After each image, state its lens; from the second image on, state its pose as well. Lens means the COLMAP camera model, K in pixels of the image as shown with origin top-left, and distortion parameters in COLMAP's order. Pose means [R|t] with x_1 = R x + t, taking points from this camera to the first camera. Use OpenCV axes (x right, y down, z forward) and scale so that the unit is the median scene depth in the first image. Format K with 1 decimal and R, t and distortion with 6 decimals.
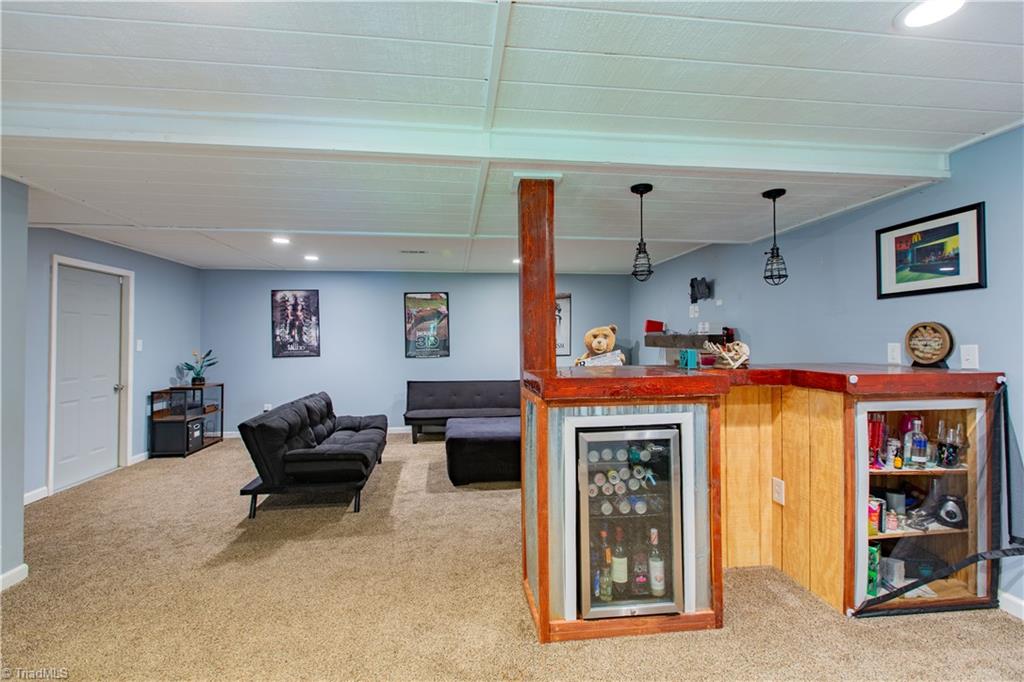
lens RADIAL K [[468.6, 0, 519.2], [0, 468.6, 334.6], [0, 0, 1]] dist [-0.001127, -0.001105]
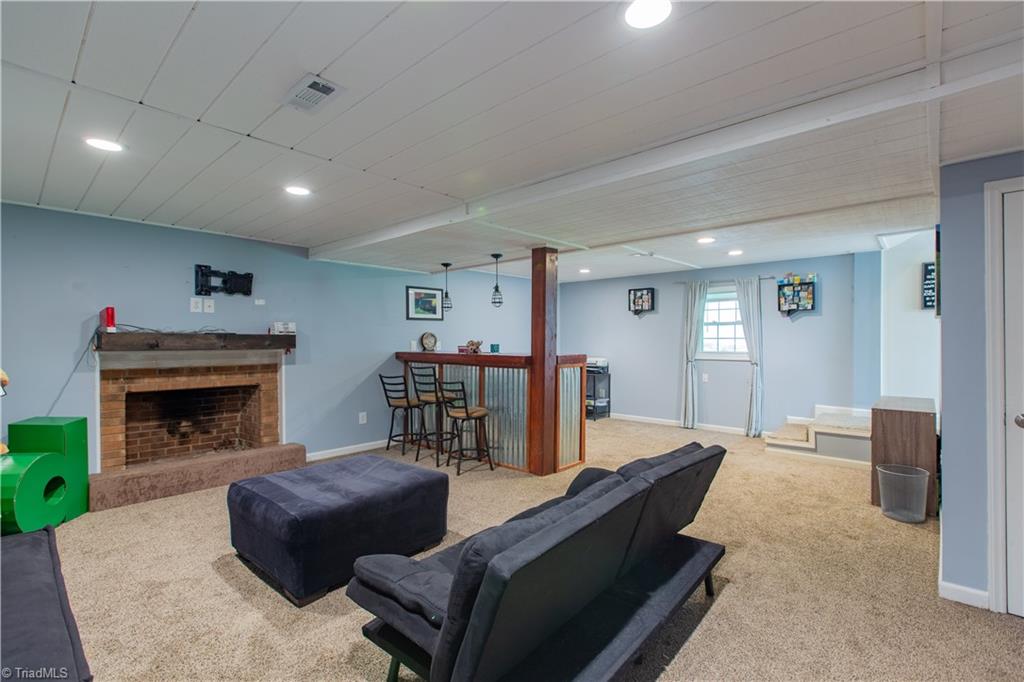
lens RADIAL K [[468.6, 0, 514.5], [0, 468.6, 344.5], [0, 0, 1]] dist [-0.001127, -0.001105]
pose [[-0.659495, -0.003895, 0.751699, -1.079475], [-0.006150, 0.999981, -0.000214, 0.029354], [-0.751684, -0.004764, -0.659506, 2.018772]]
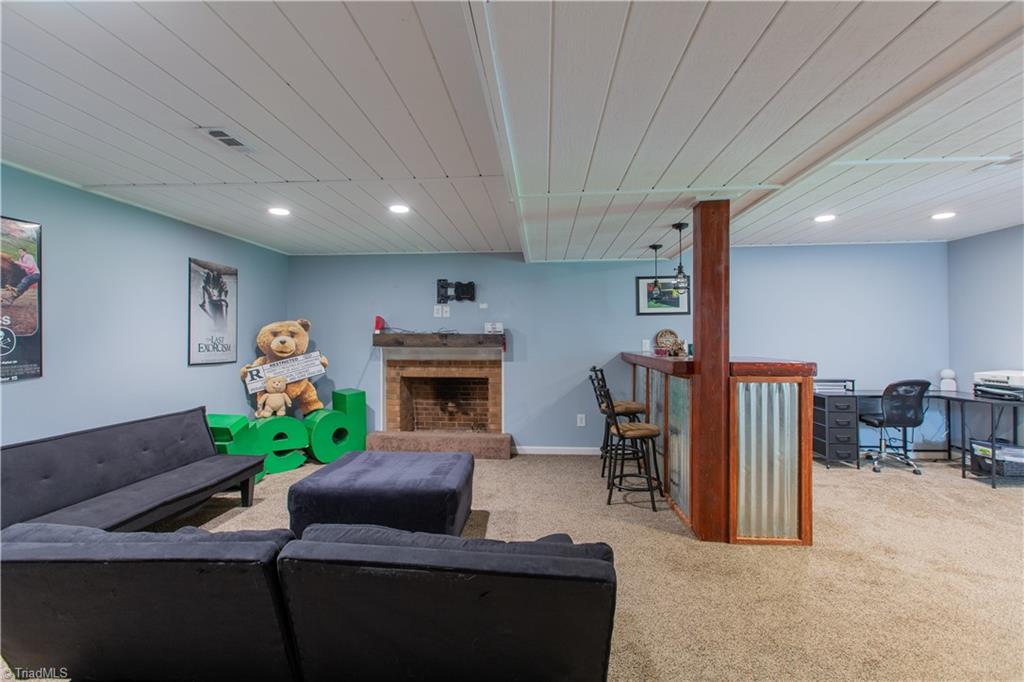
lens RADIAL K [[468.6, 0, 504.5], [0, 468.6, 336.2], [0, 0, 1]] dist [-0.001127, -0.001105]
pose [[0.199277, 0.008276, 0.979908, -1.091844], [-0.009699, 0.999932, -0.006473, 0.019228], [-0.979895, -0.008214, 0.199343, 1.151707]]
